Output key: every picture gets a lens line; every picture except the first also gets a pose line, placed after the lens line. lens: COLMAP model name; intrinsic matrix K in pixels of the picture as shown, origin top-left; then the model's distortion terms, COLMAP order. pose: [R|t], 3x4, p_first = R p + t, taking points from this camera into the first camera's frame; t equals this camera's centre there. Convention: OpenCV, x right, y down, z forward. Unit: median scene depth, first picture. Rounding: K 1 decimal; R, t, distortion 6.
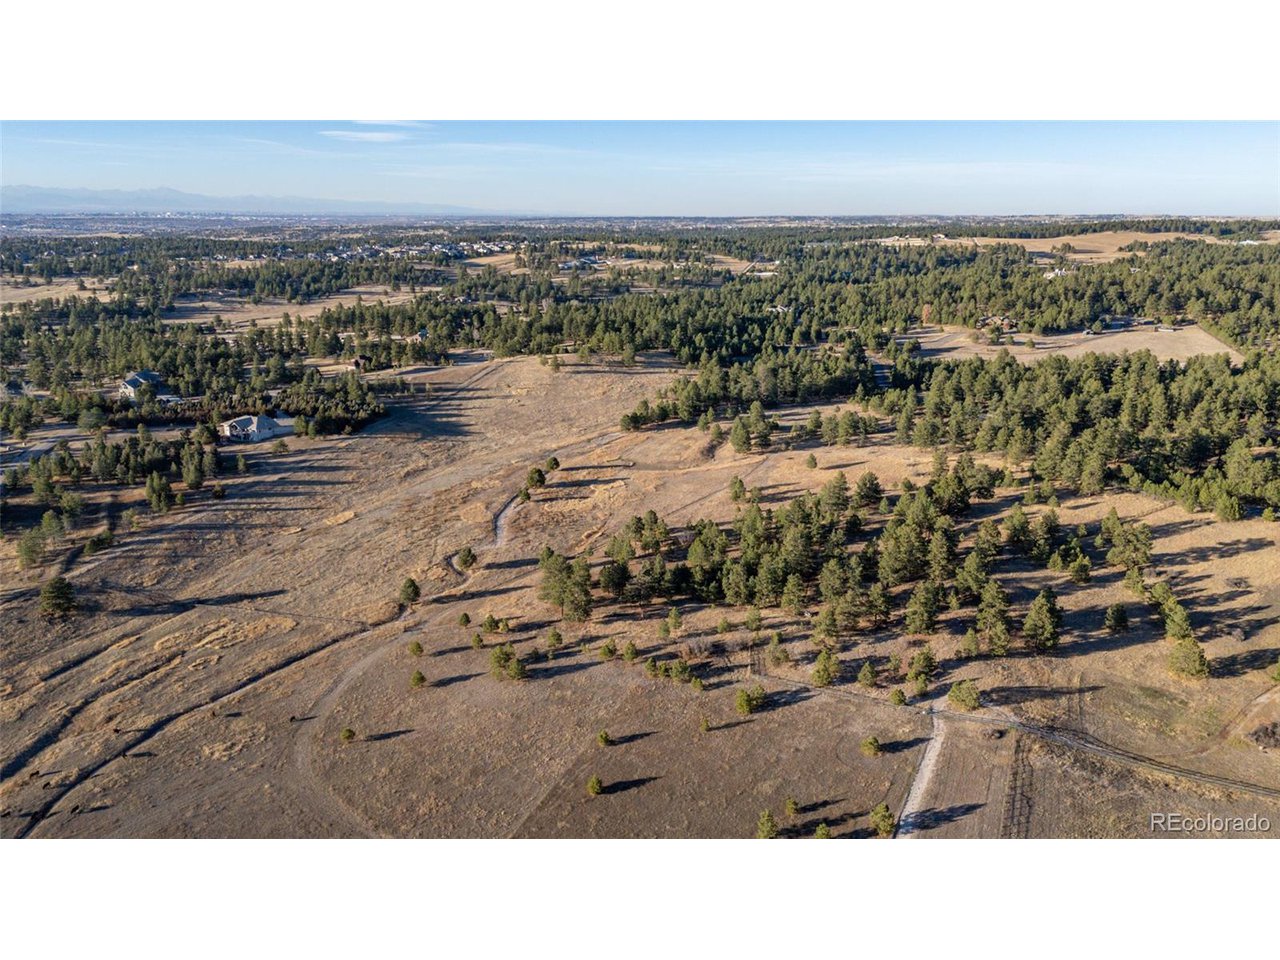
lens RADIAL K [[940.9, 0, 644.0], [0, 940.9, 481.0], [0, 0, 1]] dist [0.067863, -0.054006]
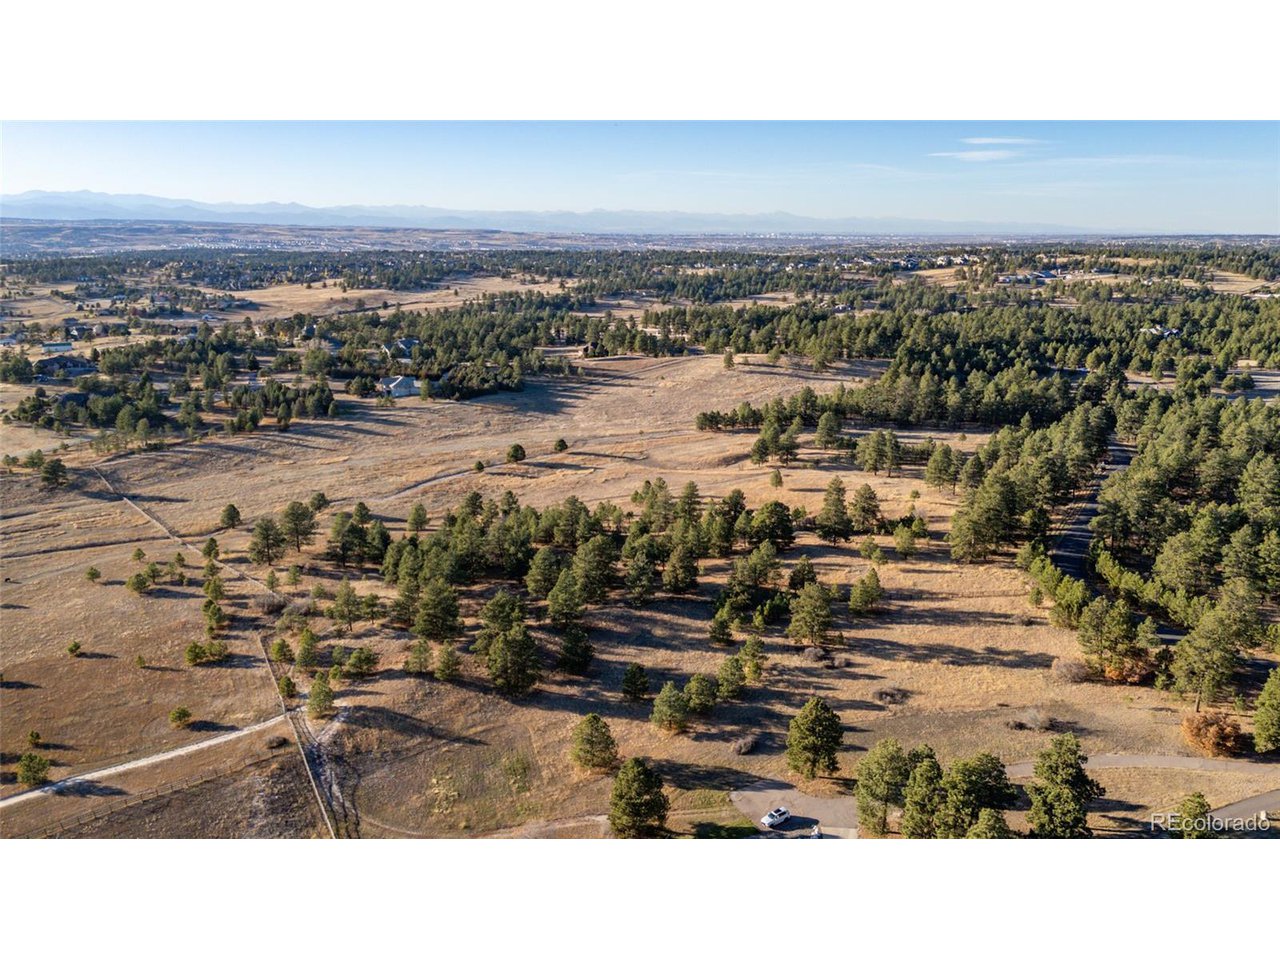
lens RADIAL K [[940.9, 0, 641.4], [0, 940.9, 479.1], [0, 0, 1]] dist [0.067863, -0.054006]
pose [[0.831355, 0.146272, -0.536147, 0.474052], [-0.157718, 0.987174, 0.024762, -0.019746], [0.532892, 0.063974, 0.843762, 0.190728]]
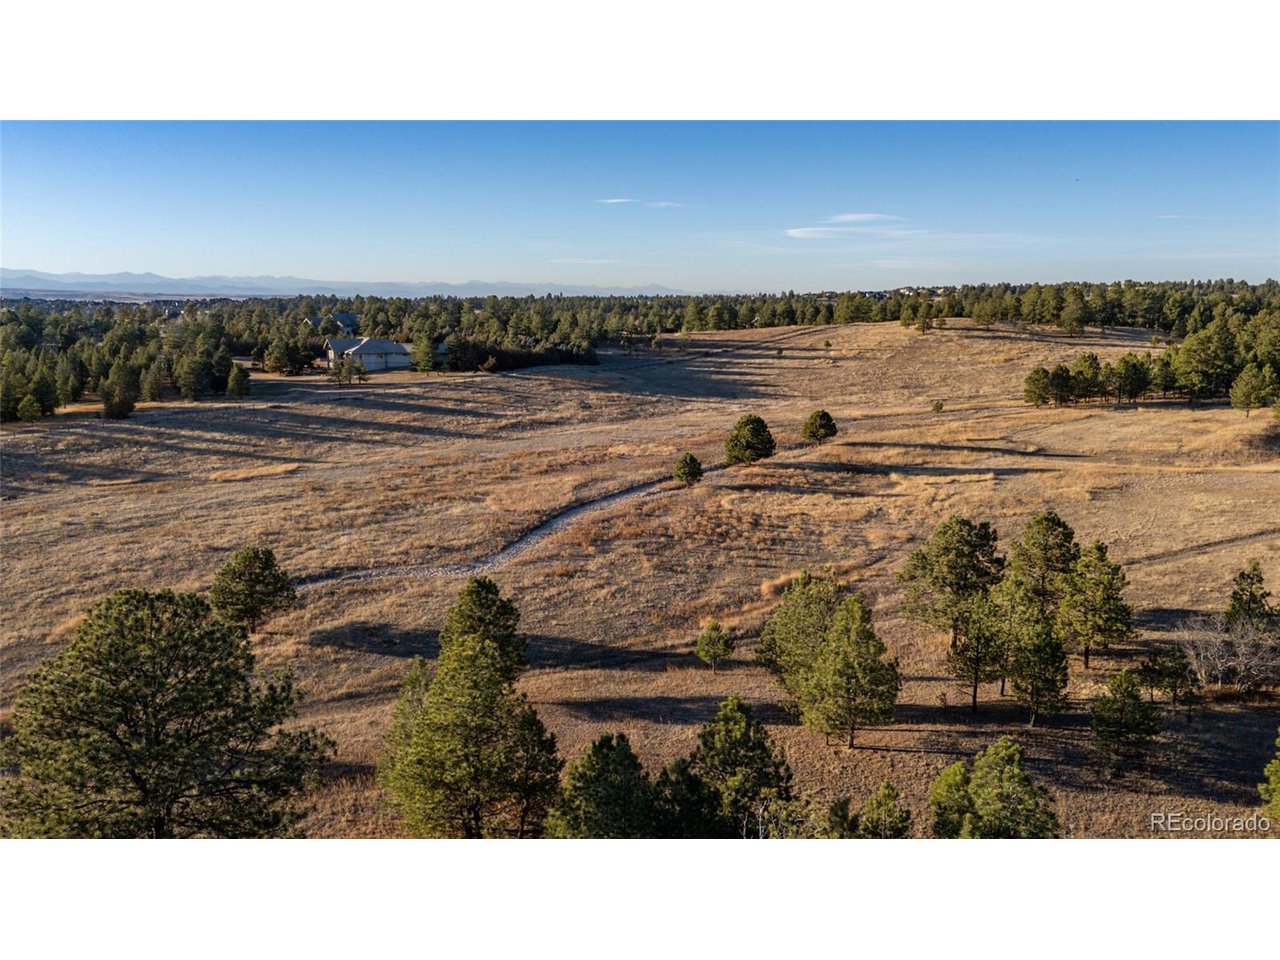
lens RADIAL K [[940.9, 0, 640.3], [0, 940.9, 482.4], [0, 0, 1]] dist [0.067863, -0.054006]
pose [[0.895447, 0.086845, -0.436616, 0.014242], [-0.125737, 0.990192, -0.060917, 0.037824], [0.427043, 0.109447, 0.897583, 0.549351]]
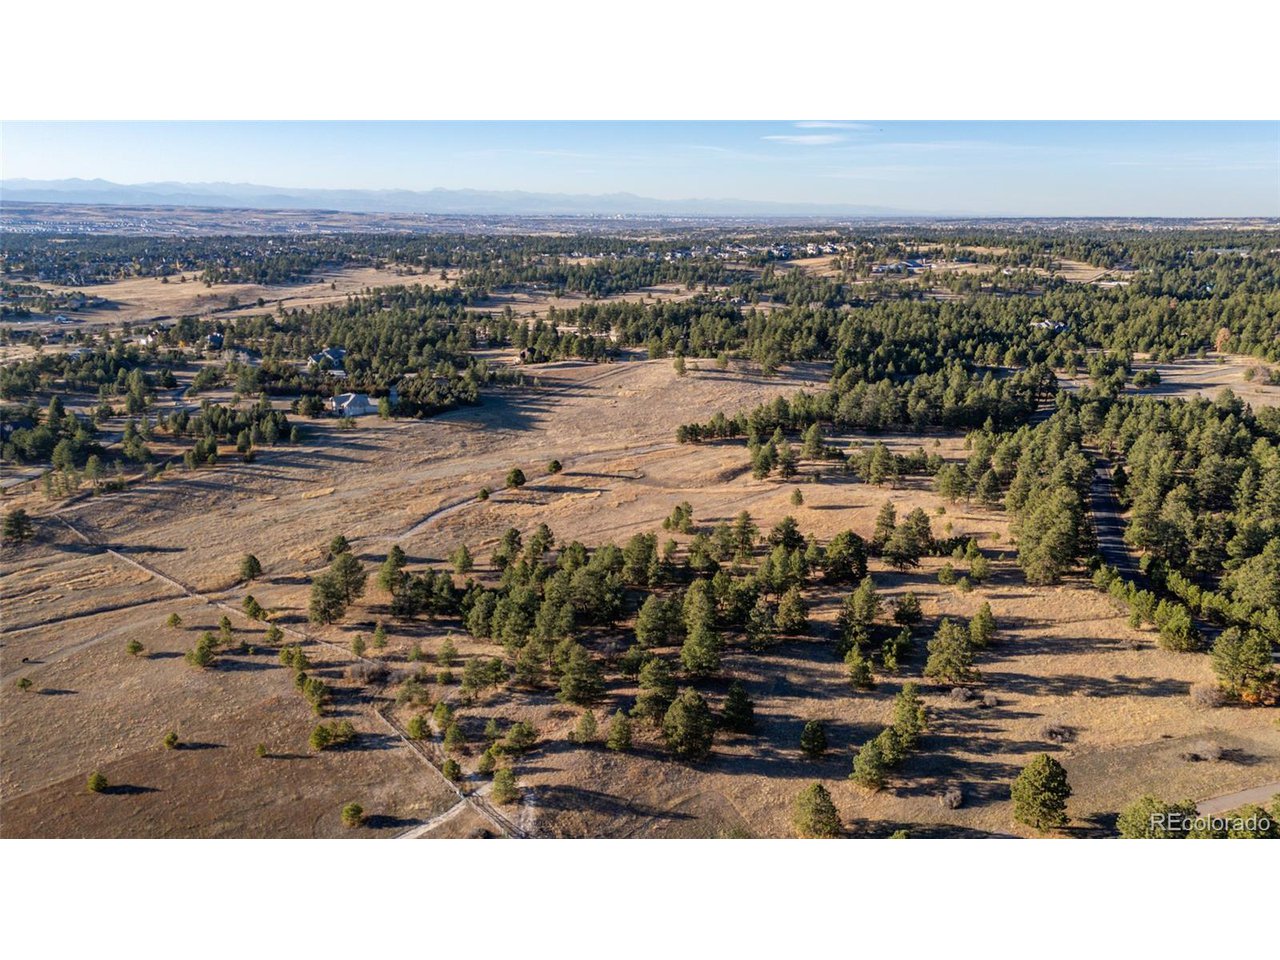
lens RADIAL K [[940.9, 0, 641.6], [0, 940.9, 478.9], [0, 0, 1]] dist [0.067863, -0.054006]
pose [[0.908894, 0.119057, -0.399671, 0.349745], [-0.120266, 0.992495, 0.022155, -0.035350], [0.399309, 0.027930, 0.916391, 0.126459]]
